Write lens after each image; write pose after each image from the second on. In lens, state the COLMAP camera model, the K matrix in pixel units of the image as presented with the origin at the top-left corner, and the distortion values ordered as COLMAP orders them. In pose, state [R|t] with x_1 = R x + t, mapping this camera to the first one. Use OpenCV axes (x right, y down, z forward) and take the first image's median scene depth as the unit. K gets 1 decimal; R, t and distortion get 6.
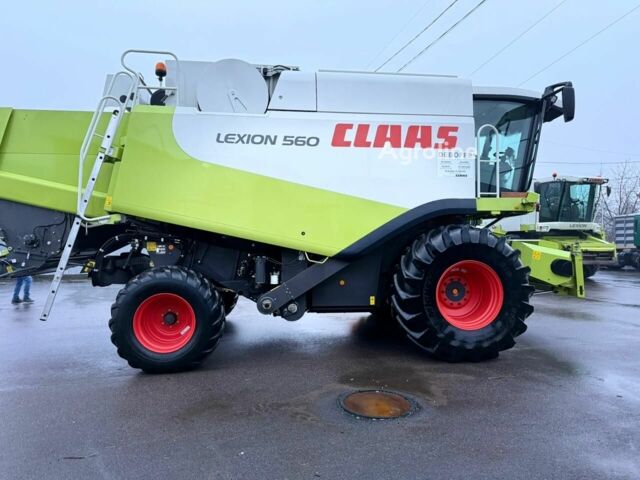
lens RADIAL K [[449.7, 0, 320.0], [0, 449.7, 240.0], [0, 0, 1]] dist [0.124940, -0.214259]
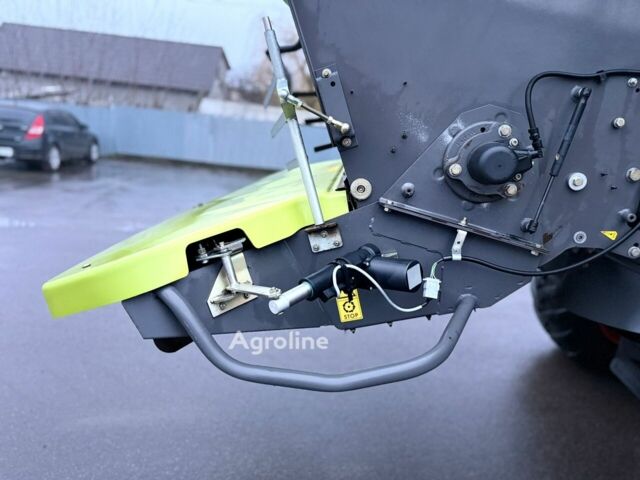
lens RADIAL K [[449.7, 0, 320.0], [0, 449.7, 240.0], [0, 0, 1]] dist [0.124940, -0.214259]
pose [[0.973720, 0.144353, -0.176160, -0.665902], [-0.105885, 0.971734, 0.211003, 0.002106], [0.201639, -0.186805, 0.961481, 0.824083]]
